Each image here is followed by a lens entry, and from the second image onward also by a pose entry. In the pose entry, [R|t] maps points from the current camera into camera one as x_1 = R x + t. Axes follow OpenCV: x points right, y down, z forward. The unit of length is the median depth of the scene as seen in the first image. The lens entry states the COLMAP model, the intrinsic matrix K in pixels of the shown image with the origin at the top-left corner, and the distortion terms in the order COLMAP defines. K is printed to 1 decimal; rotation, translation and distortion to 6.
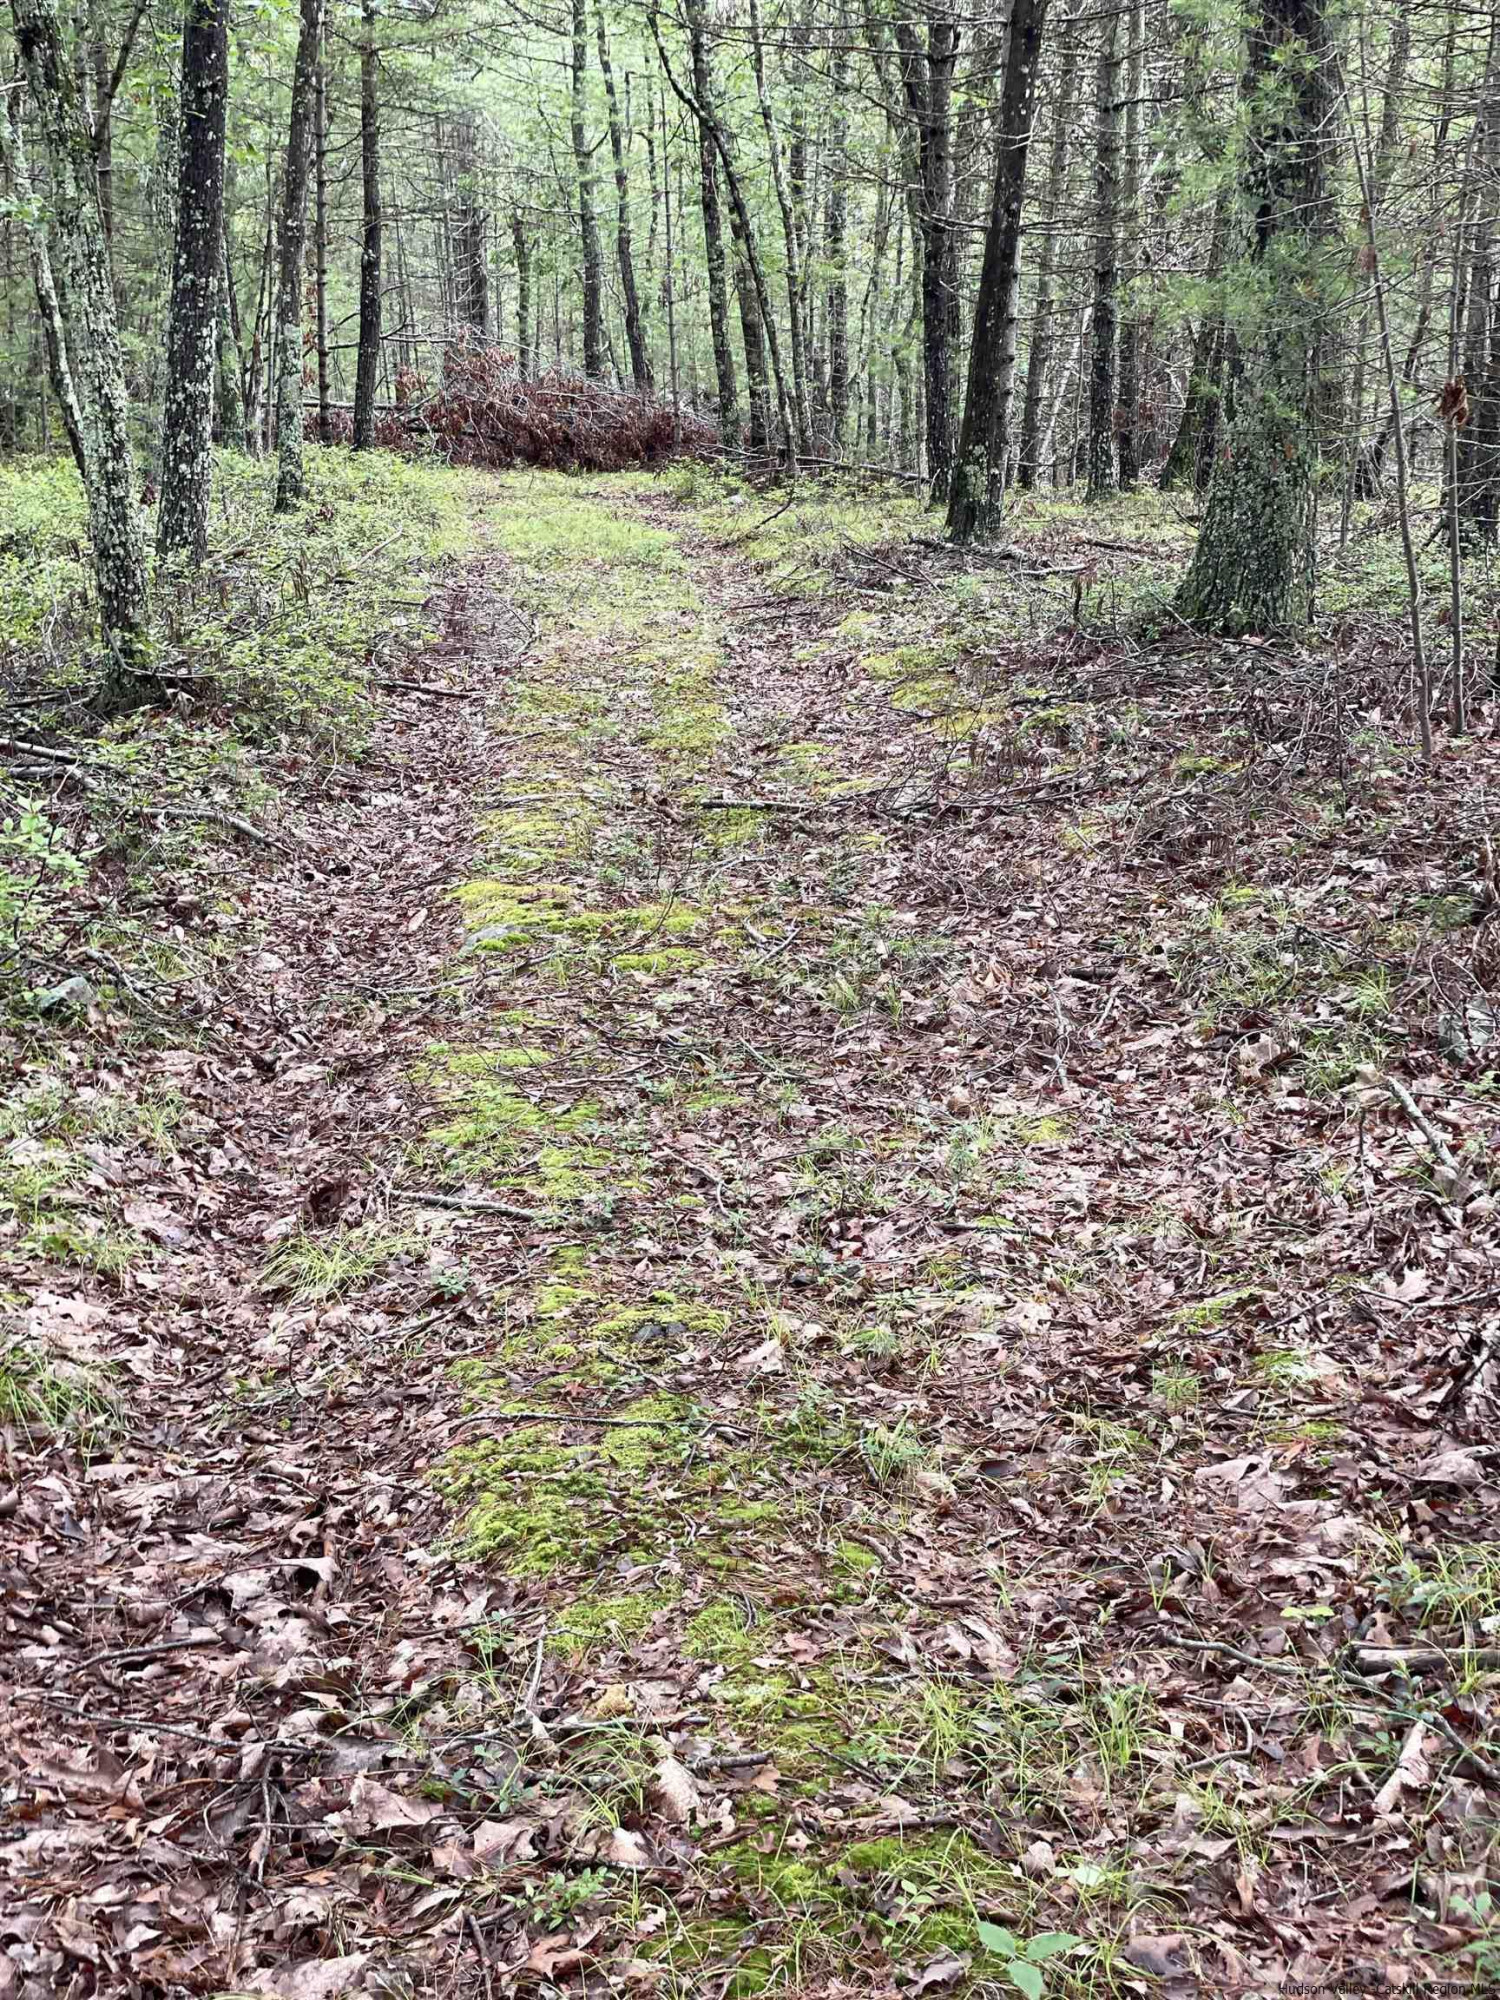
lens RADIAL K [[3117.8, 0, 750.0], [0, 3117.8, 1000.0], [0, 0, 1]] dist [0.095498, 0.068338]
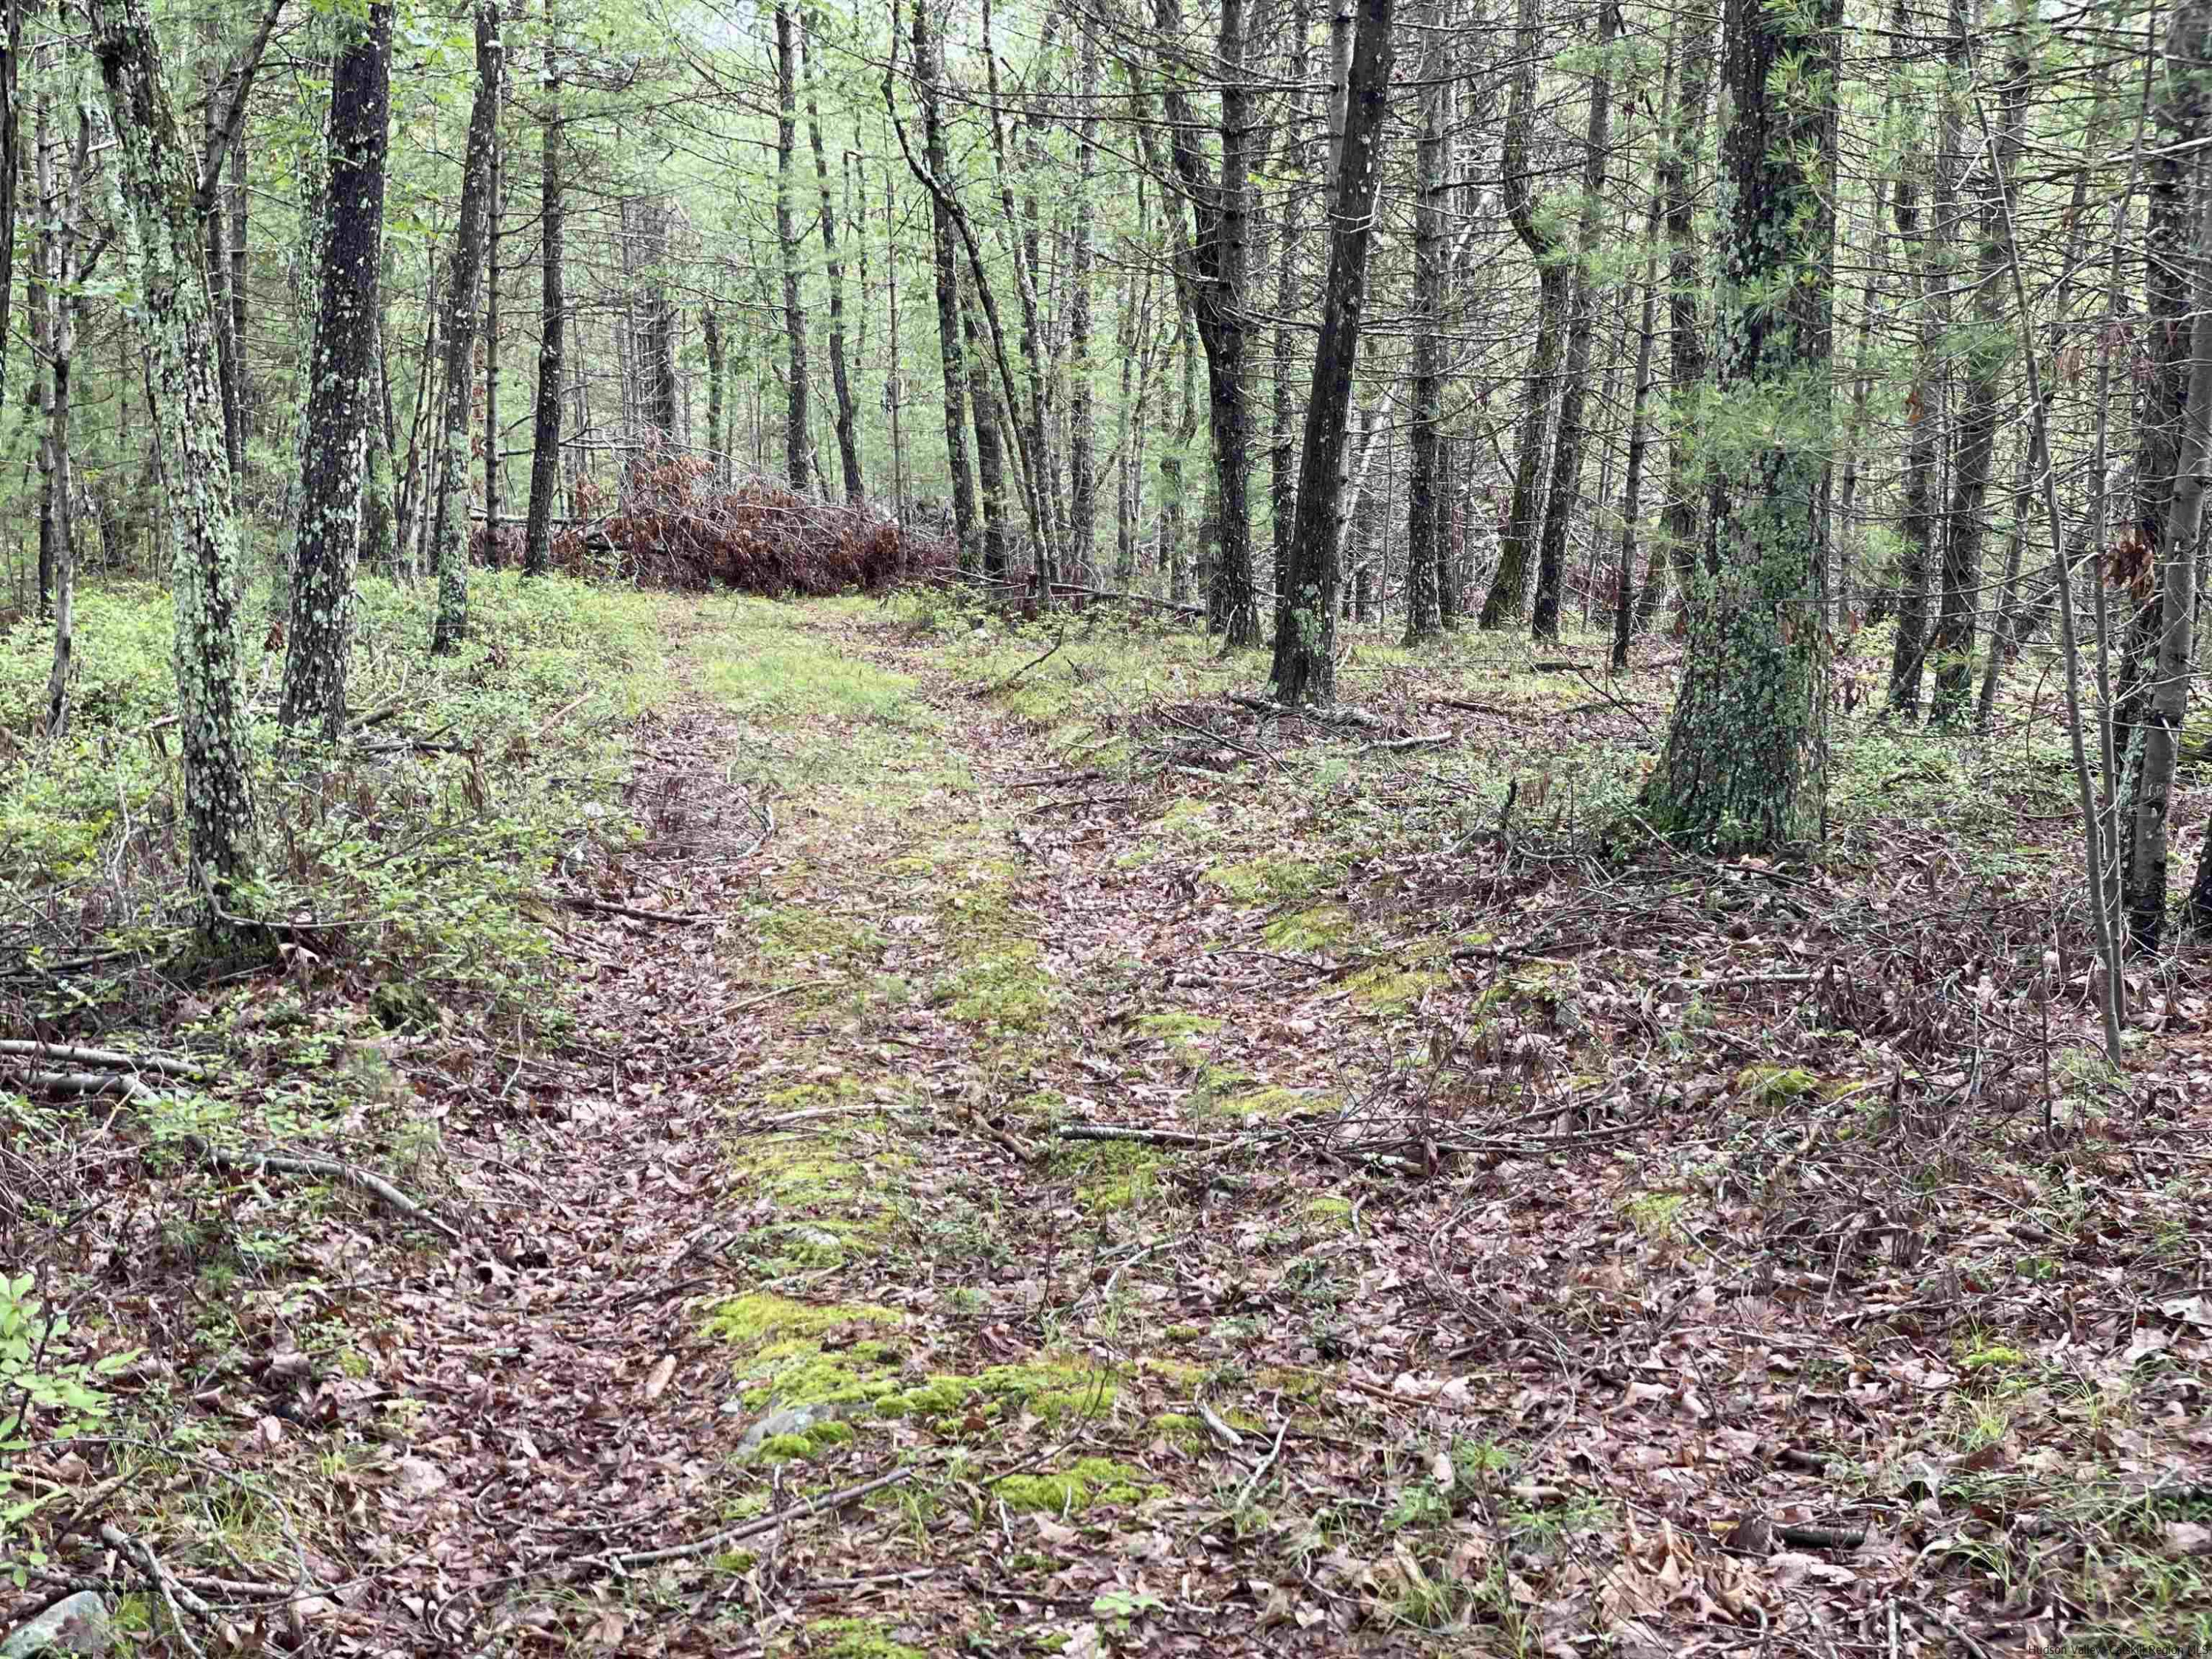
lens RADIAL K [[3448.3, 0, 1107.2], [0, 3448.3, 735.7], [0, 0, 1]] dist [0.095498, 0.068338]
pose [[0.998963, 0.003244, 0.045408, -0.025902], [0.002372, 0.992393, -0.123089, -0.036177], [-0.045462, 0.123069, 0.991356, 0.152741]]
